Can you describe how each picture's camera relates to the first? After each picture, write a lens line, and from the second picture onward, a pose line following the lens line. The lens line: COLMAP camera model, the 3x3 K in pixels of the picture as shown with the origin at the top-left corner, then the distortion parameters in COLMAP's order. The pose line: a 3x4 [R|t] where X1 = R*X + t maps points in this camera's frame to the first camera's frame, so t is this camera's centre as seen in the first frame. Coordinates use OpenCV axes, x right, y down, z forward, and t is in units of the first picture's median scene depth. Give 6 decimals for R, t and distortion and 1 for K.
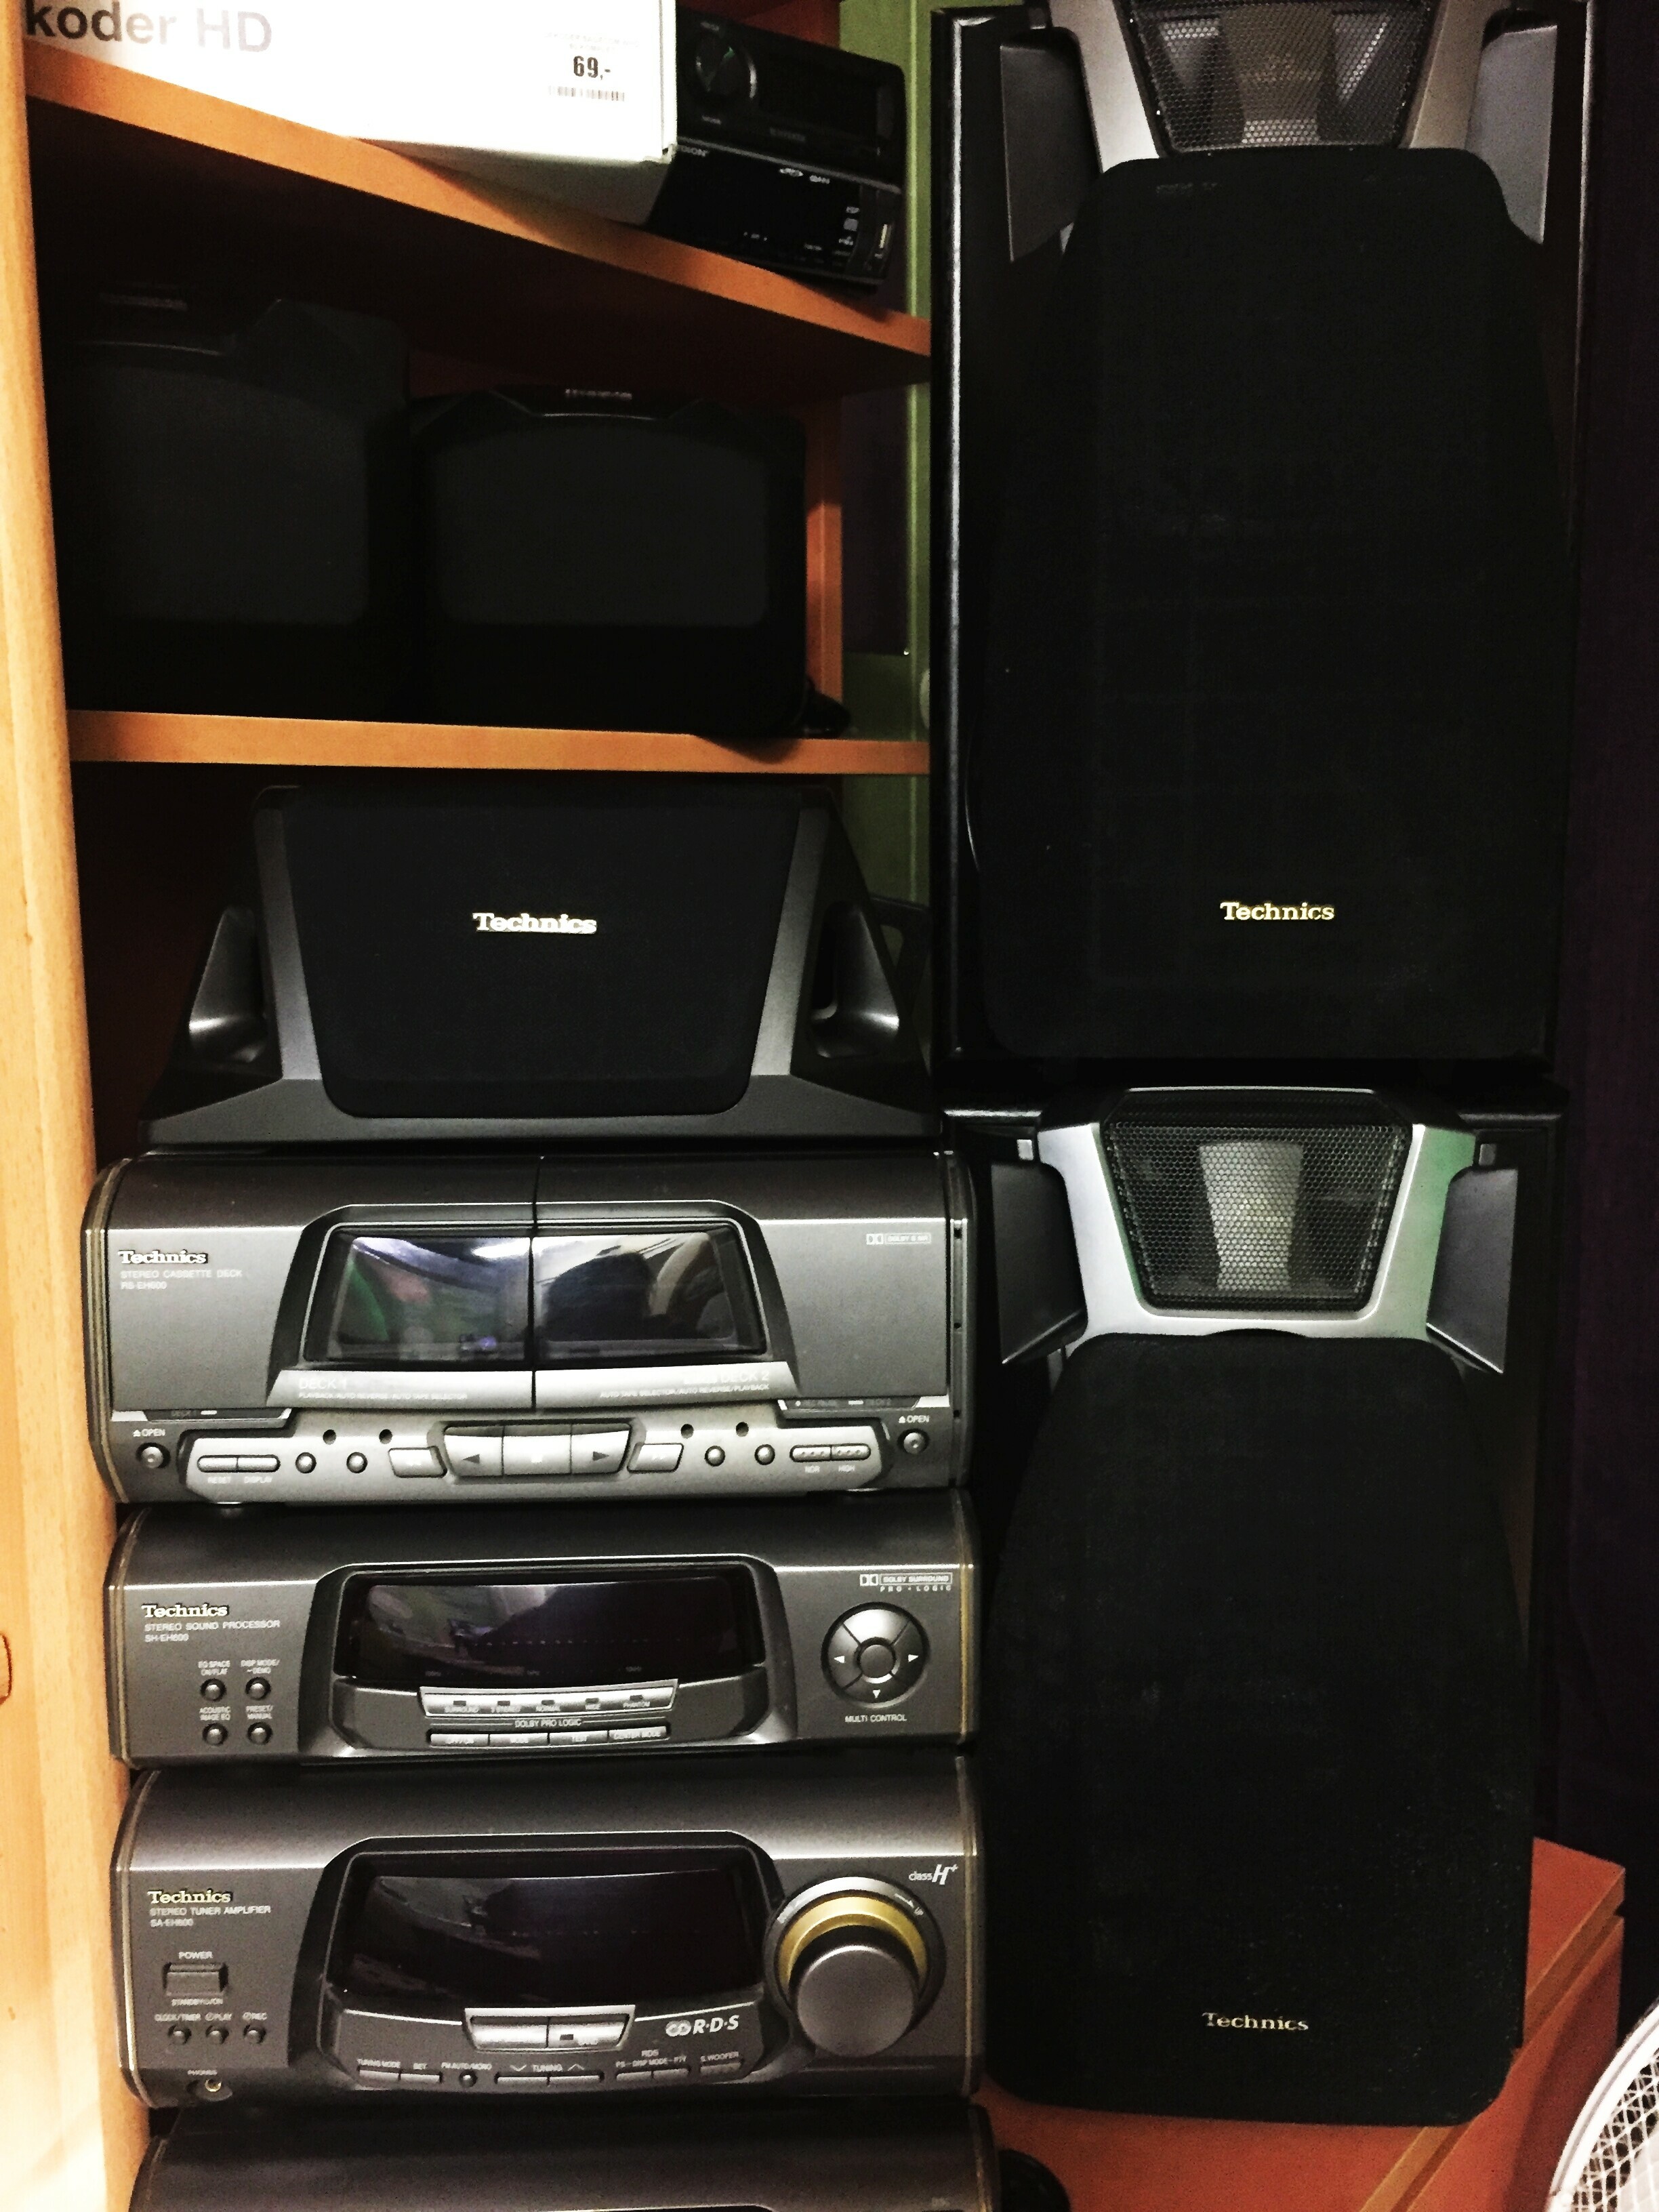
lens RADIAL K [[1870.9, 0, 829.5], [0, 1870.9, 1106.0], [0, 0, 1]] dist [0.055584, -0.093613]
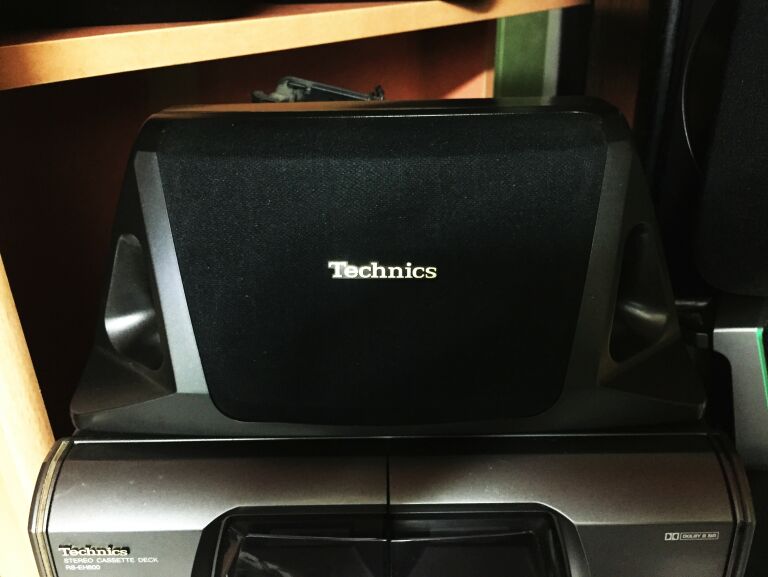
lens RADIAL K [[649.6, 0, 384.0], [0, 649.6, 288.5], [0, 0, 1]] dist [0.055584, -0.093613]
pose [[0.998412, 0.004426, -0.056153, -0.135614], [0.012570, 0.954258, 0.298719, -0.203789], [0.054907, -0.298950, 0.952688, 0.630438]]
